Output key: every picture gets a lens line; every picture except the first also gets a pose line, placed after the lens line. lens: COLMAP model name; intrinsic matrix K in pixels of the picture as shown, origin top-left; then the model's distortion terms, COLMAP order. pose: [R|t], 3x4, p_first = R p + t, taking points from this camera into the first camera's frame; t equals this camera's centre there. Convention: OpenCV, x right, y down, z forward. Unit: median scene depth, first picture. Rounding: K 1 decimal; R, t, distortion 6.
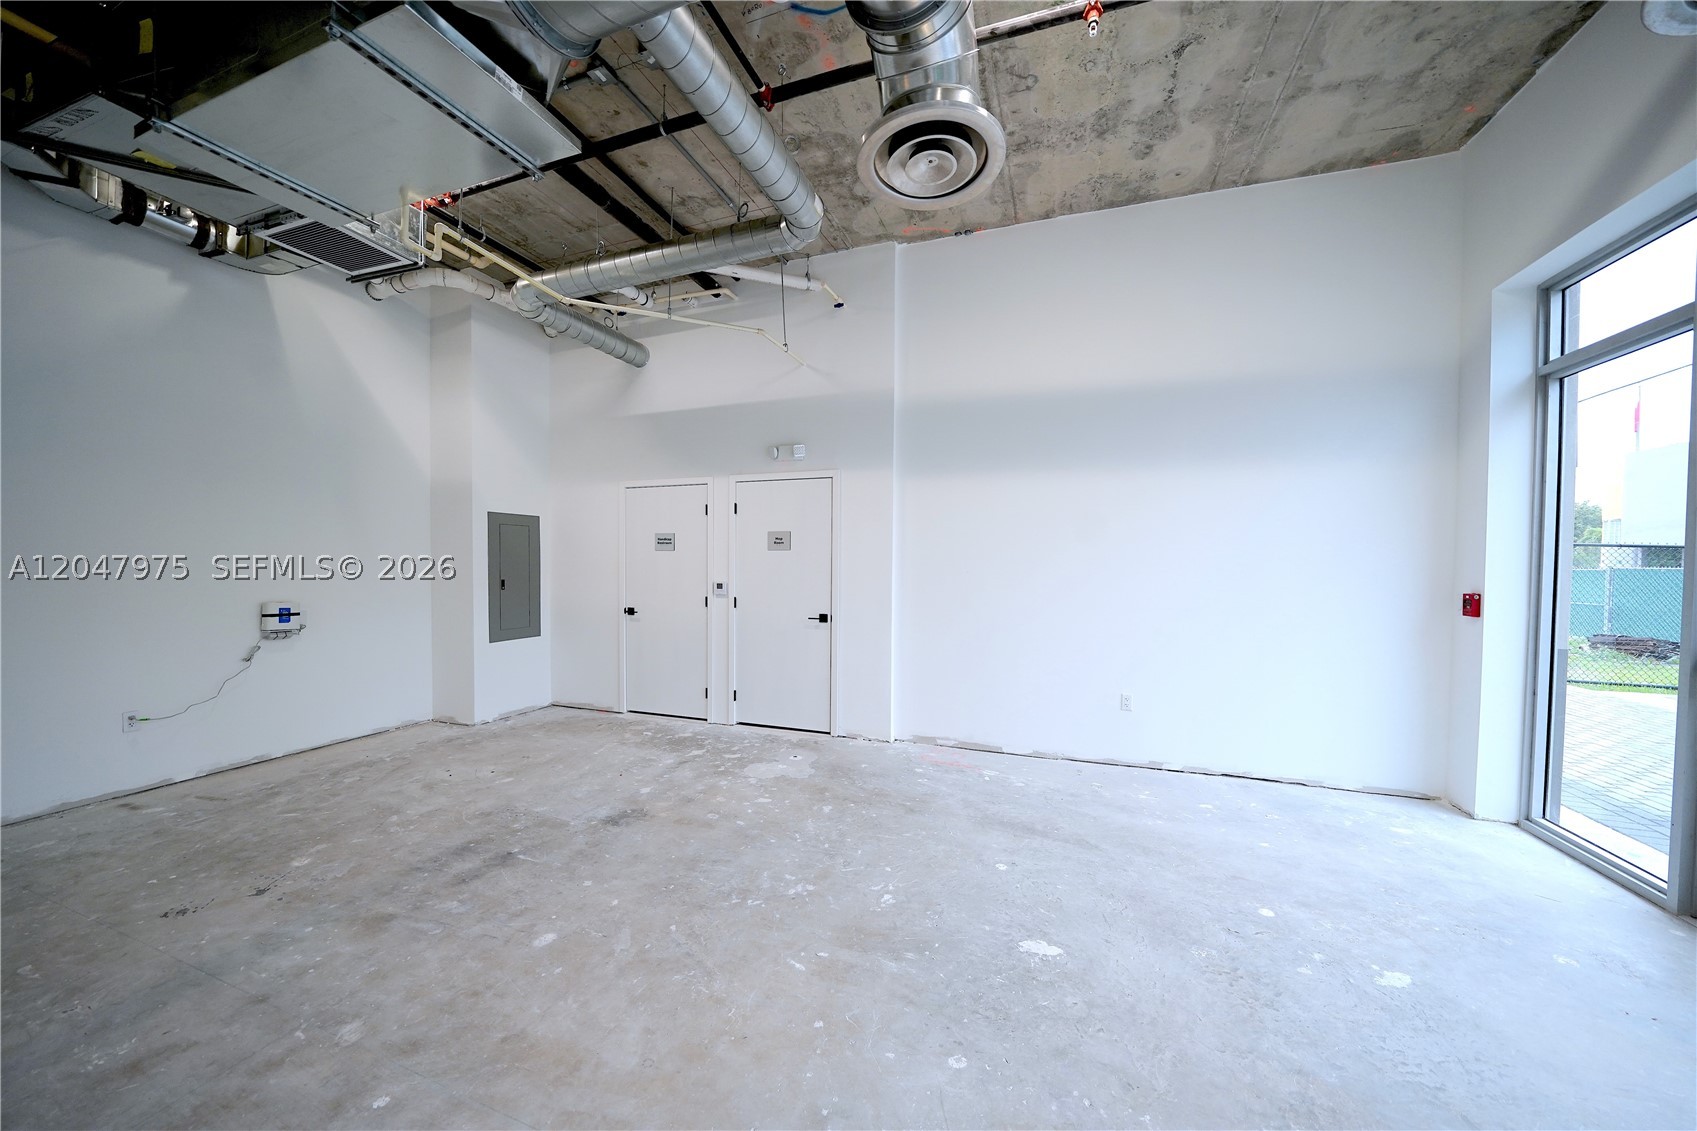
lens RADIAL K [[590.6, 0, 843.9], [0, 590.6, 578.5], [0, 0, 1]] dist [-0.027803, 0.002945]
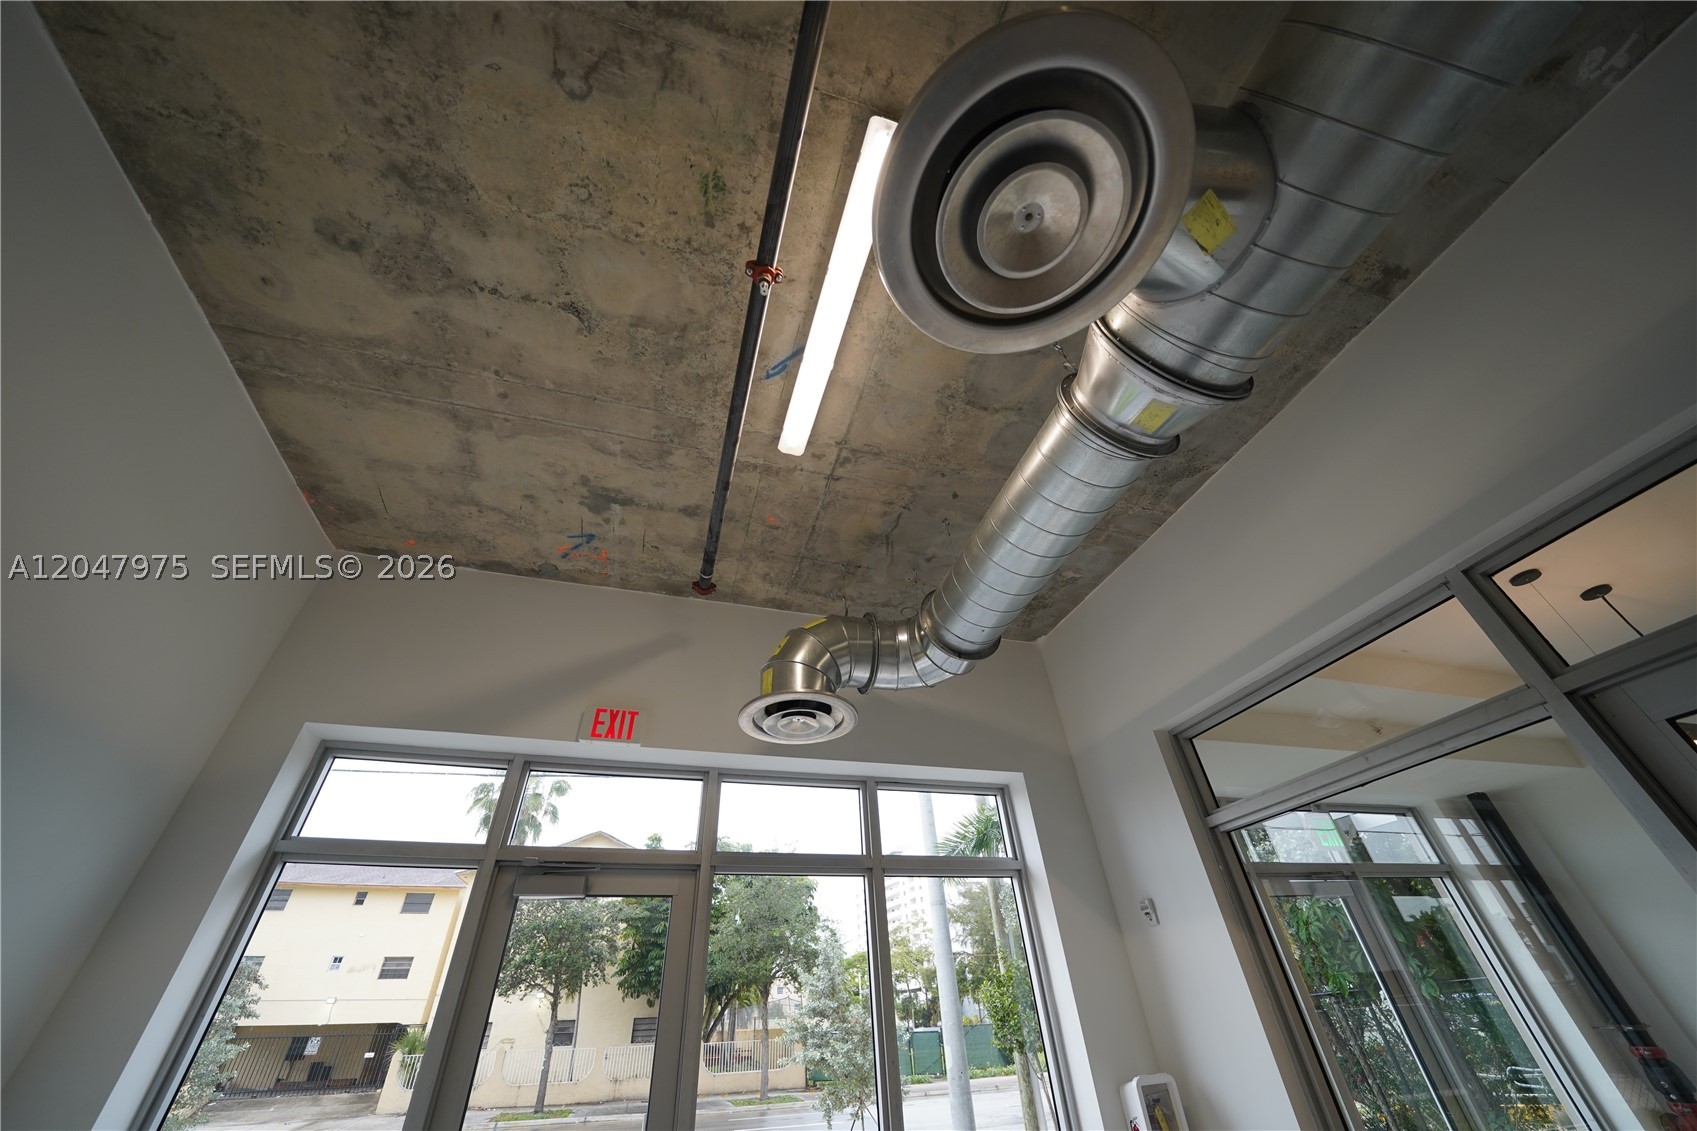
lens RADIAL K [[590.6, 0, 843.9], [0, 590.6, 578.5], [0, 0, 1]] dist [-0.027803, 0.002945]
pose [[-0.601627, 0.501461, 0.621757, 0.058453], [0.061158, 0.805019, -0.590089, -0.131911], [-0.796432, -0.316988, -0.514989, 0.834990]]
